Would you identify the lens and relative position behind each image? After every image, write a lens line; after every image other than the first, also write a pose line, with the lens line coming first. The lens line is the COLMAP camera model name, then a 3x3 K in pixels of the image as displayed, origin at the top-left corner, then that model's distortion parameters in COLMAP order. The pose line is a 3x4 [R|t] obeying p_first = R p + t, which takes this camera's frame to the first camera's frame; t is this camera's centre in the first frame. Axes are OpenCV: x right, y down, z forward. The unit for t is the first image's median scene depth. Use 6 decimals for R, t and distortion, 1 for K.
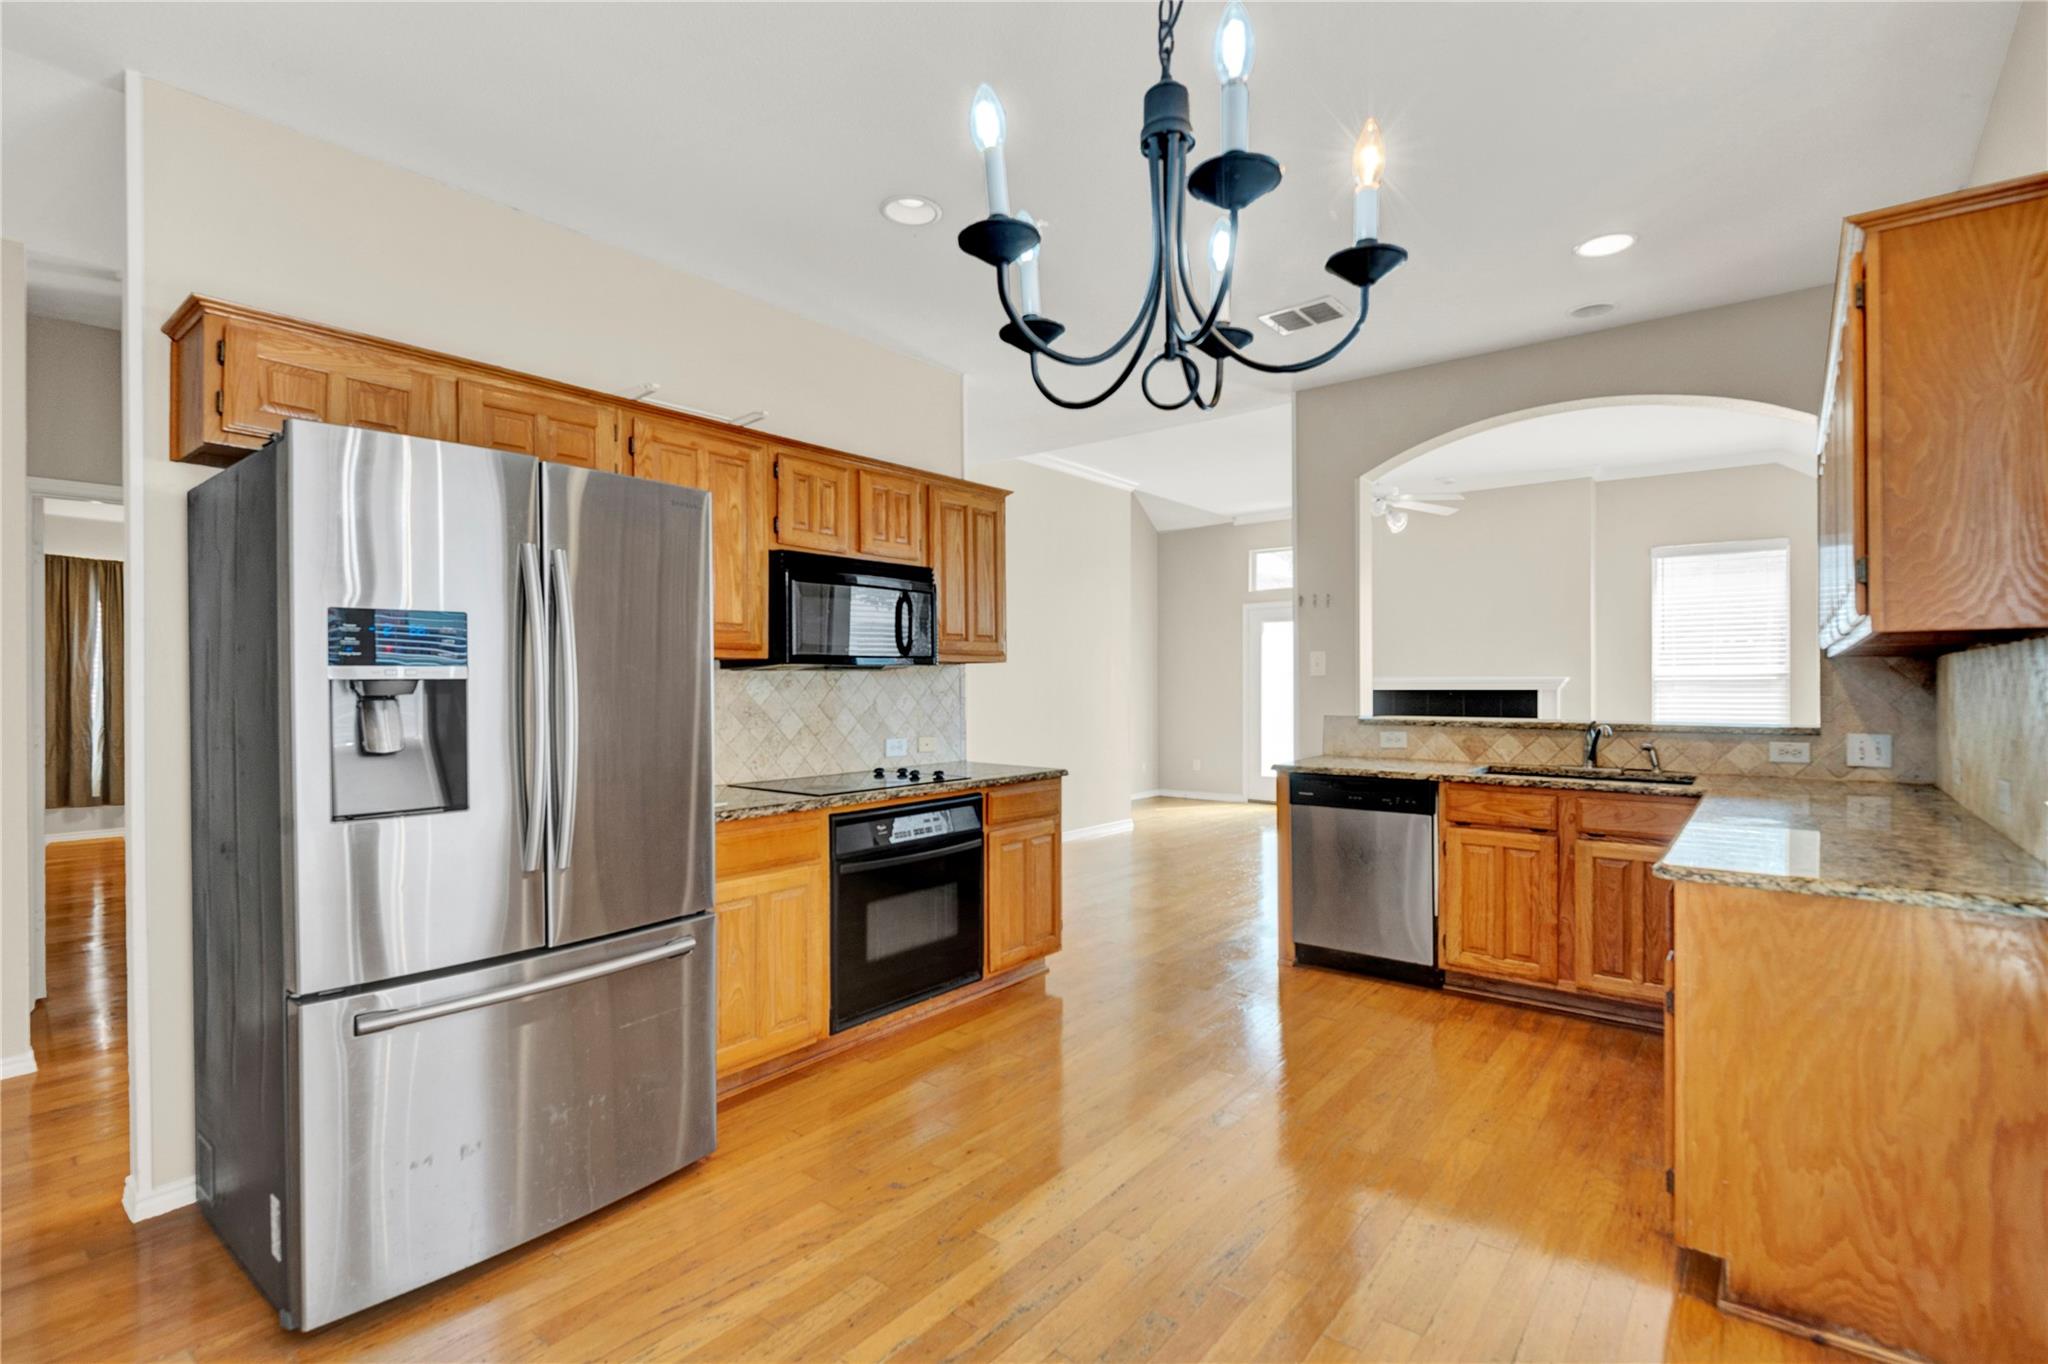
lens RADIAL K [[956.5, 0, 1020.1], [0, 956.5, 684.5], [0, 0, 1]] dist [0.016064, -0.014746]
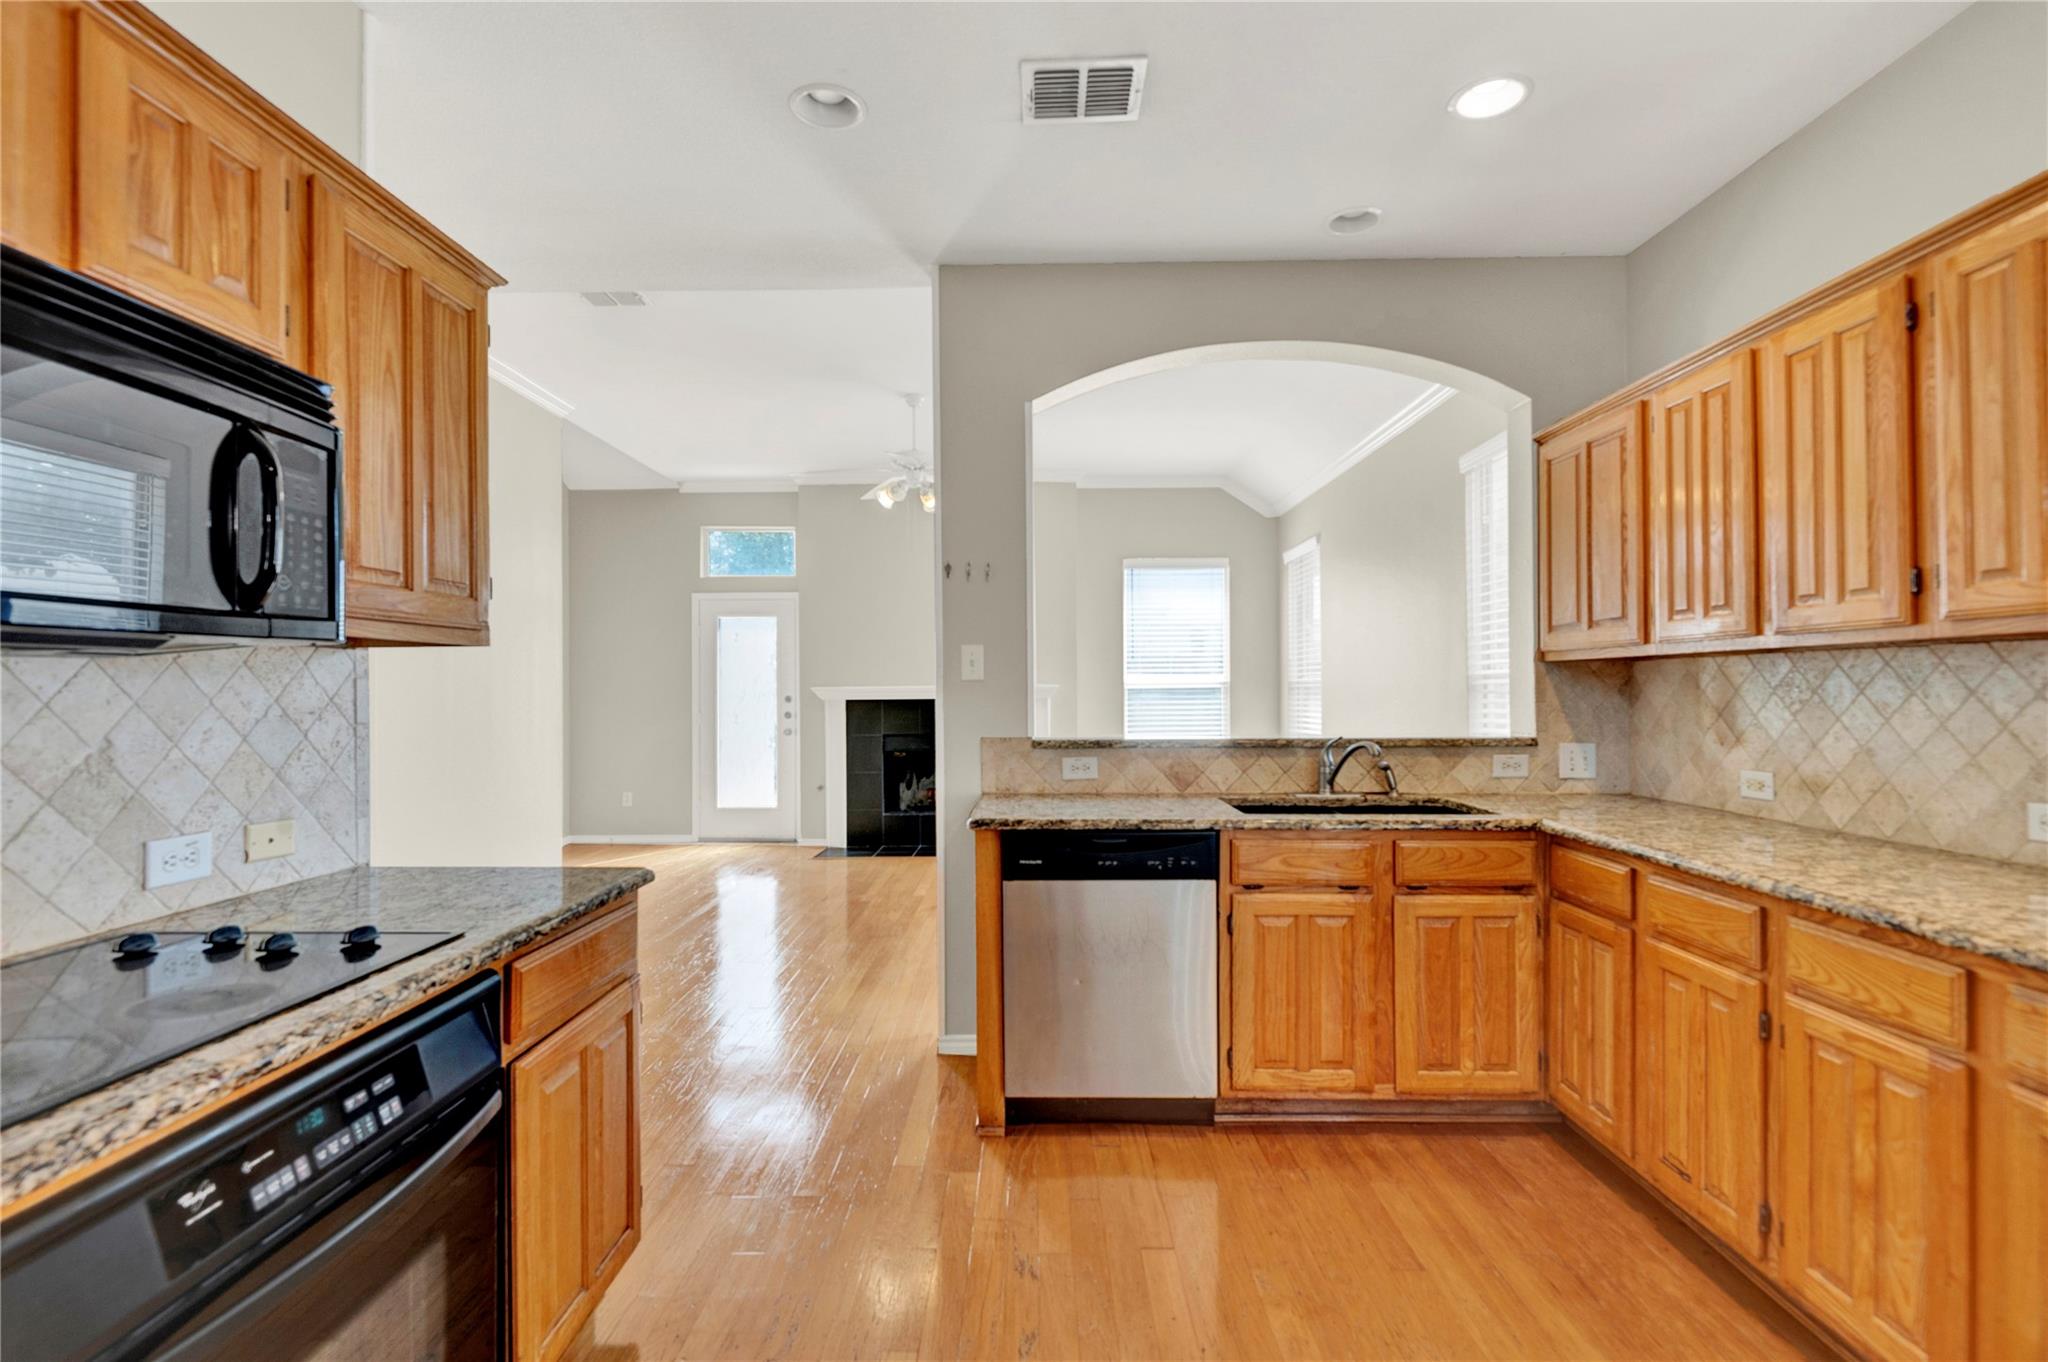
lens RADIAL K [[956.5, 0, 1020.1], [0, 956.5, 683.5], [0, 0, 1]] dist [0.016064, -0.014746]
pose [[0.791135, 0.003336, 0.611632, -0.110969], [0.003835, 0.999938, -0.010414, 0.001108], [-0.611629, 0.010584, 0.791074, 0.552694]]
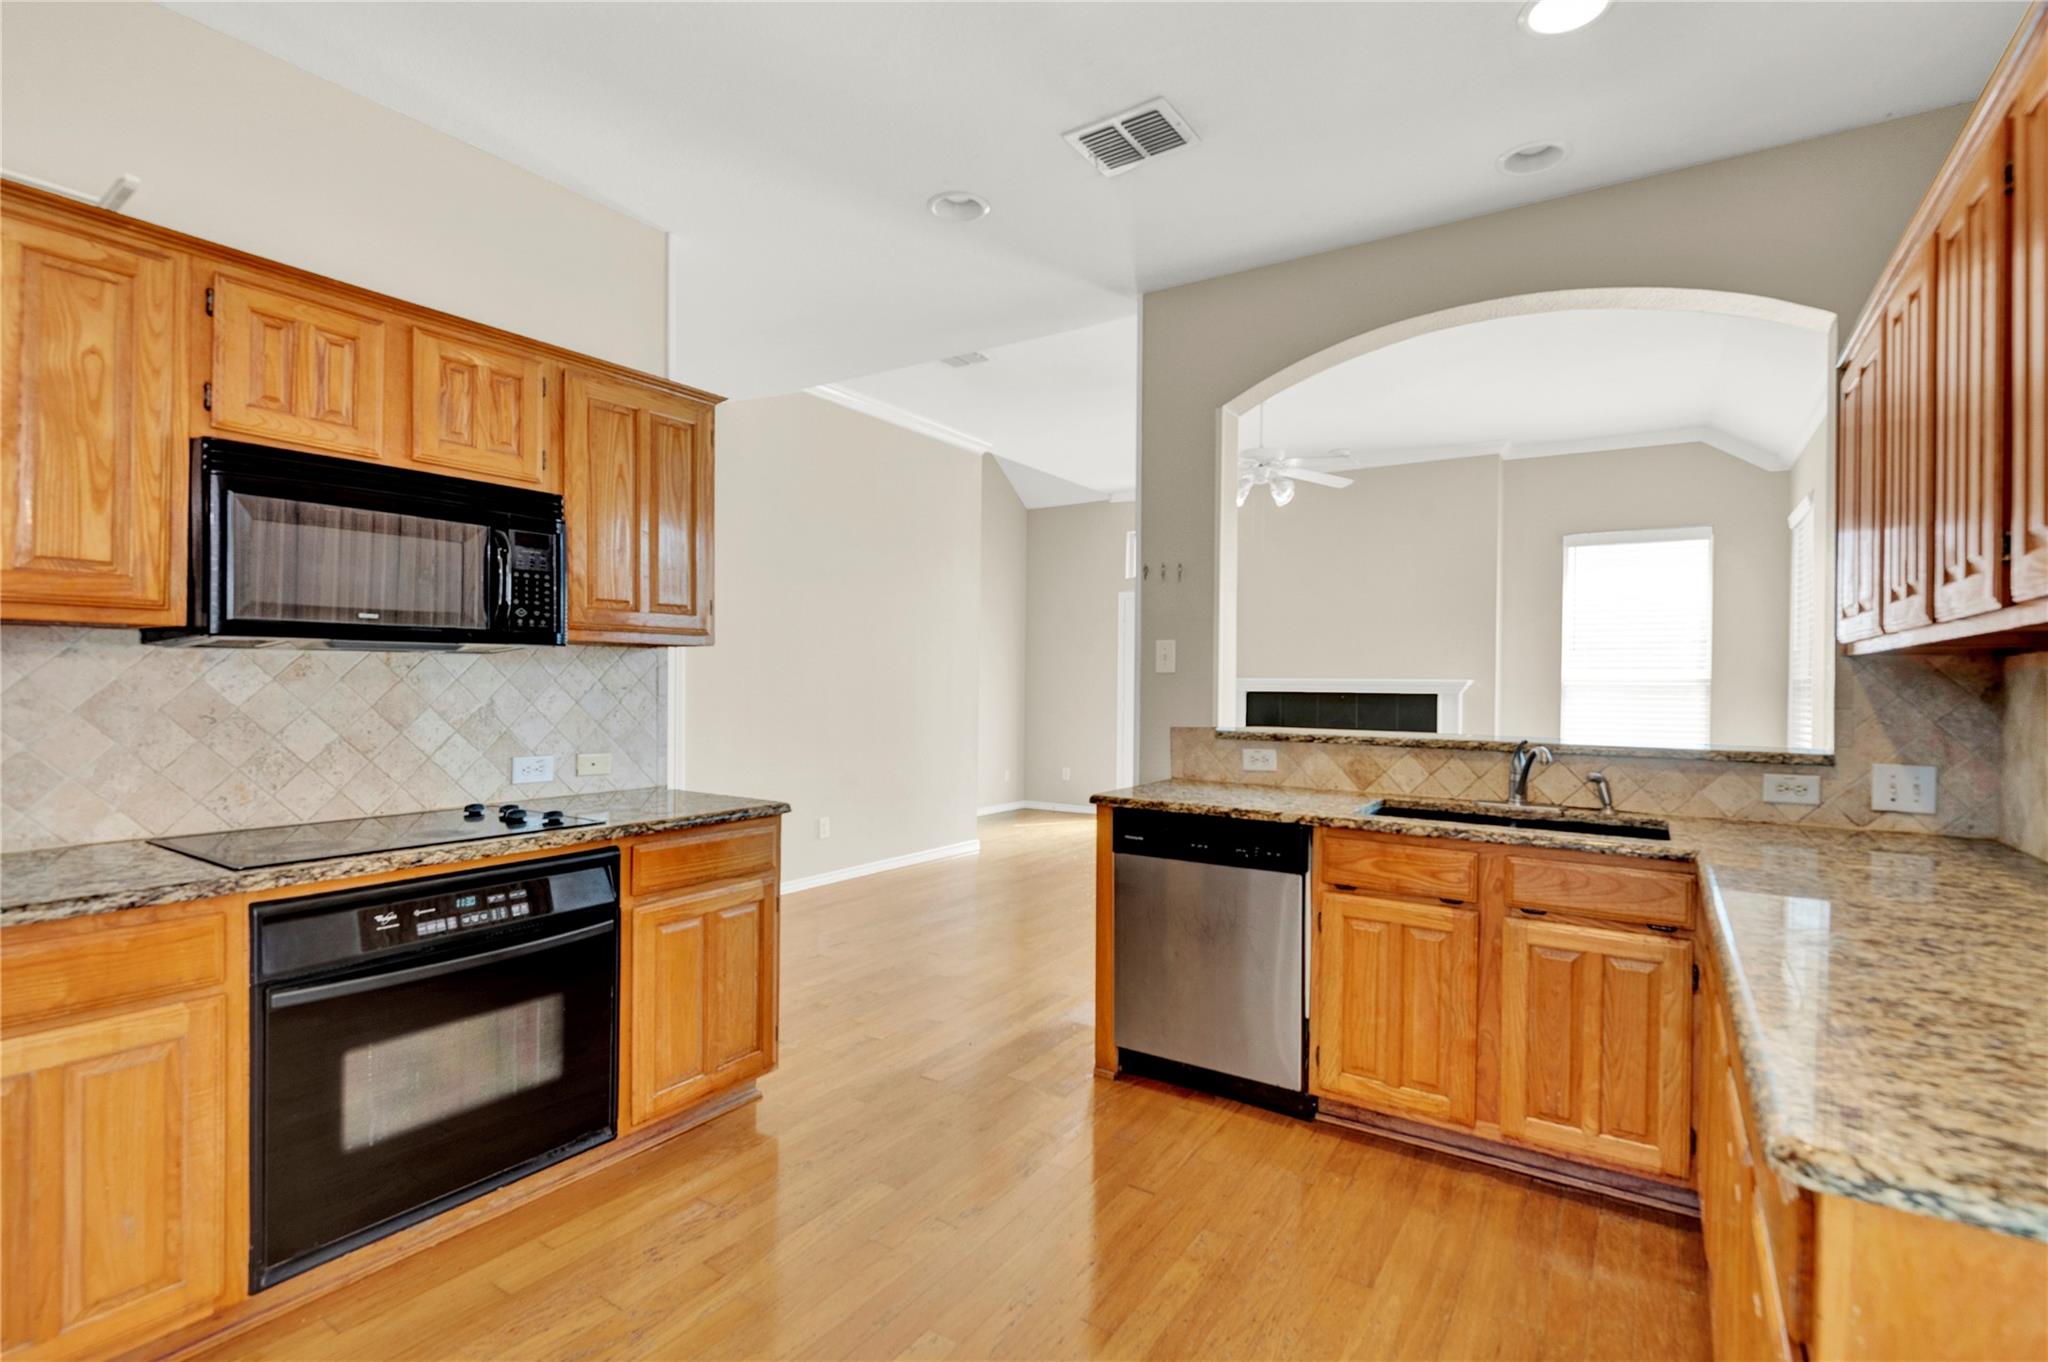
lens RADIAL K [[956.5, 0, 1020.1], [0, 956.5, 683.5], [0, 0, 1]] dist [0.016064, -0.014746]
pose [[0.995727, 0.013700, 0.091327, 0.165005], [-0.013922, 0.999901, 0.001798, -0.000253], [-0.091293, -0.003061, 0.995819, 0.337830]]
